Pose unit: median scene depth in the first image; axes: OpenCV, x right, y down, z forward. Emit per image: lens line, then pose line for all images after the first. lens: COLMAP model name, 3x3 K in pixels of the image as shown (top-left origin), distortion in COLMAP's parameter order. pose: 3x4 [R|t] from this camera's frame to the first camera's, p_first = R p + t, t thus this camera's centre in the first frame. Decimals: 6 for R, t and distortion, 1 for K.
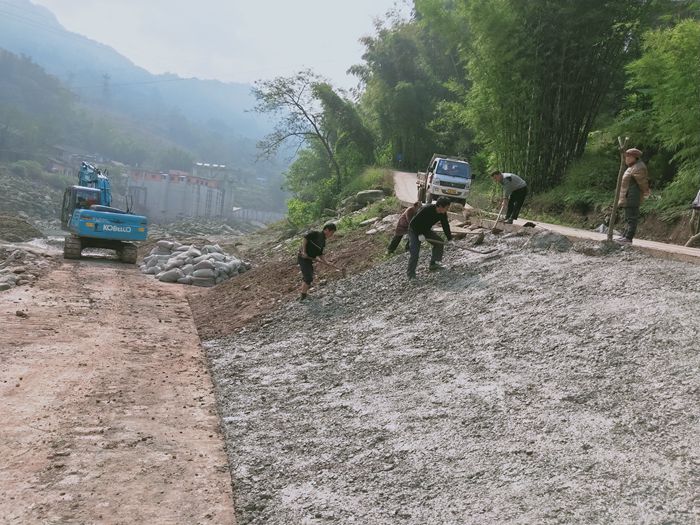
lens RADIAL K [[532.0, 0, 349.5], [0, 532.0, 258.2], [0, 0, 1]] dist [0.043030, -0.004418]
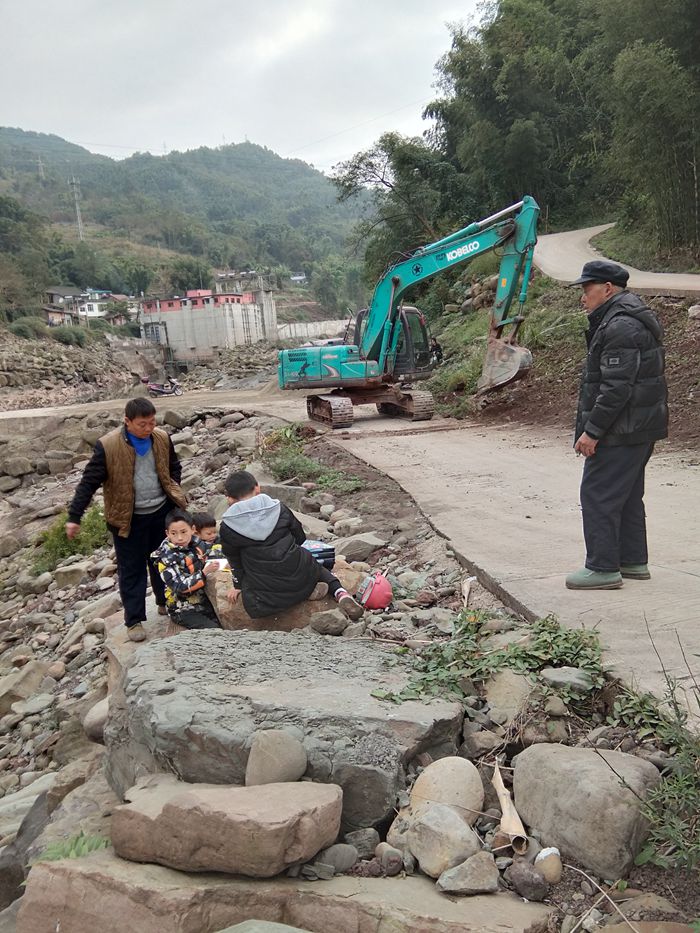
lens RADIAL K [[739.1, 0, 346.3], [0, 739.1, 467.1], [0, 0, 1]] dist [0.102265, -0.142464]
pose [[0.975408, -0.173105, -0.136435, -0.024997], [0.189021, 0.975350, 0.113856, -0.001838], [0.113363, -0.136845, 0.984084, -0.062601]]
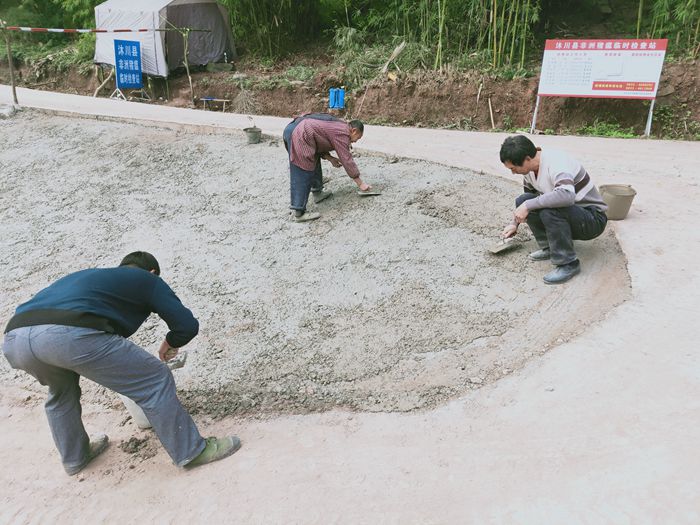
lens RADIAL K [[526.2, 0, 348.8], [0, 526.2, 257.8], [0, 0, 1]] dist [0.053079, -0.032692]
pose [[0.623618, -0.330189, 0.708573, -0.003980], [0.115405, 0.935372, 0.334307, -0.001508], [-0.773164, -0.126707, 0.621420, -0.030195]]
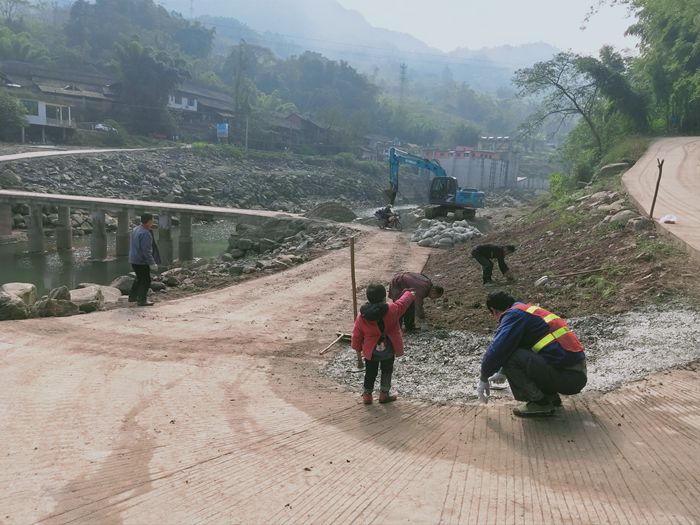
lens RADIAL K [[532.0, 0, 349.5], [0, 532.0, 258.2], [0, 0, 1]] dist [0.043030, -0.004418]
pose [[0.862191, 0.009478, -0.506495, 0.031976], [0.018518, 0.998567, 0.050210, -0.000407], [0.506245, -0.052670, 0.860780, -0.055049]]
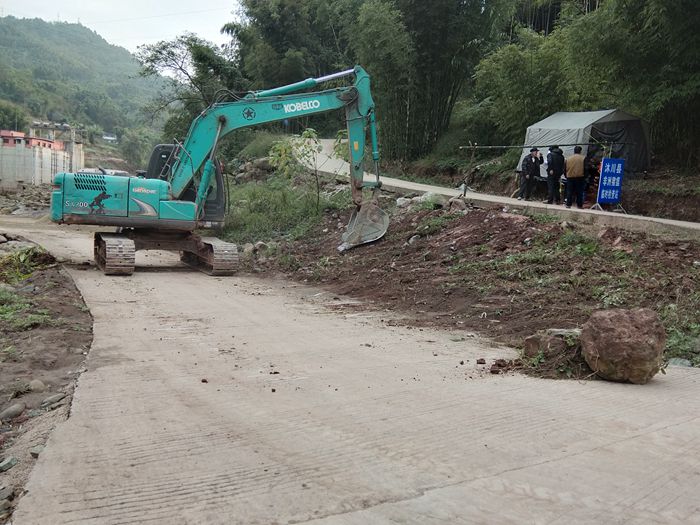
lens RADIAL K [[556.9, 0, 353.7], [0, 556.9, 266.5], [0, 0, 1]] dist [0.106634, -0.144379]
pose [[0.970285, -0.071507, 0.231159, -0.019424], [0.052255, 0.994716, 0.088367, 0.000929], [-0.236256, -0.073662, 0.968895, -0.044143]]
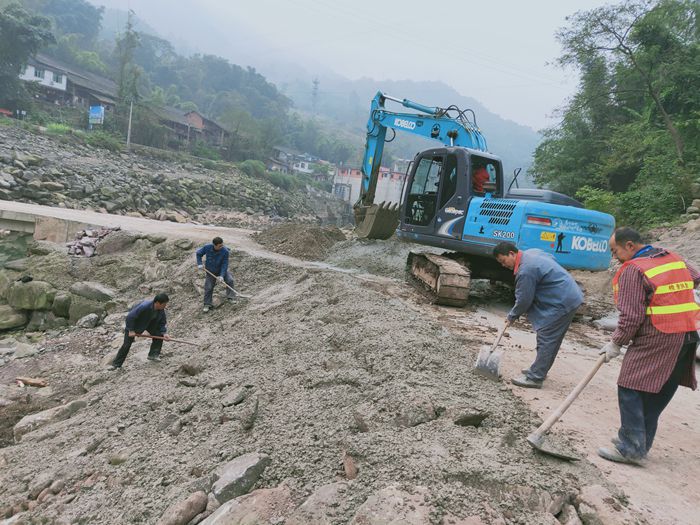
lens RADIAL K [[526.2, 0, 348.8], [0, 526.2, 257.8], [0, 0, 1]] dist [0.053079, -0.032692]
pose [[0.942069, 0.035031, -0.333584, -0.064063], [-0.033353, 0.999386, 0.010757, -0.005444], [0.333756, 0.000992, 0.942659, 0.081838]]
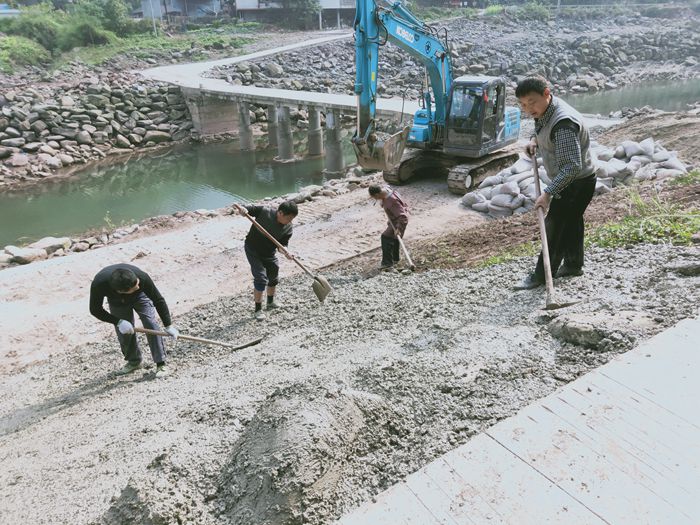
lens RADIAL K [[526.2, 0, 348.8], [0, 526.2, 257.8], [0, 0, 1]] dist [0.053079, -0.032692]
pose [[0.401269, 0.229337, -0.886785, 0.037192], [0.029831, 0.964362, 0.262898, -0.011555], [0.915474, -0.131946, 0.380128, 0.062511]]
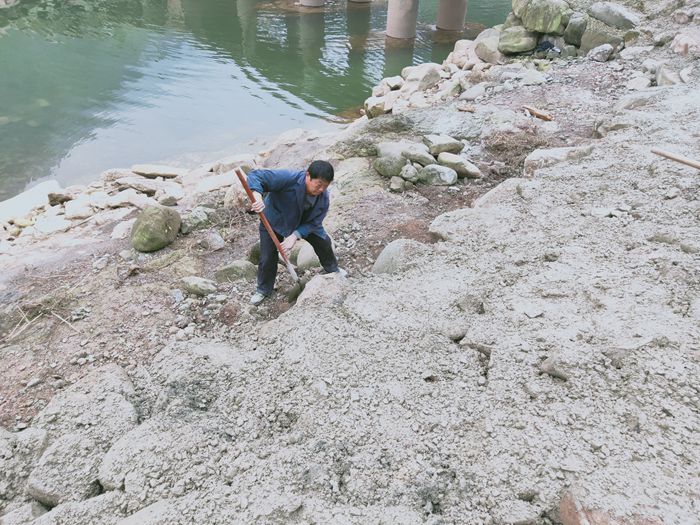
lens RADIAL K [[526.2, 0, 348.8], [0, 526.2, 257.8], [0, 0, 1]] dist [0.053079, -0.032692]
pose [[0.389027, 0.467898, -0.793555, -0.075699], [-0.047355, 0.870430, 0.490010, -0.002235], [0.920008, -0.153048, 0.360778, 0.086654]]
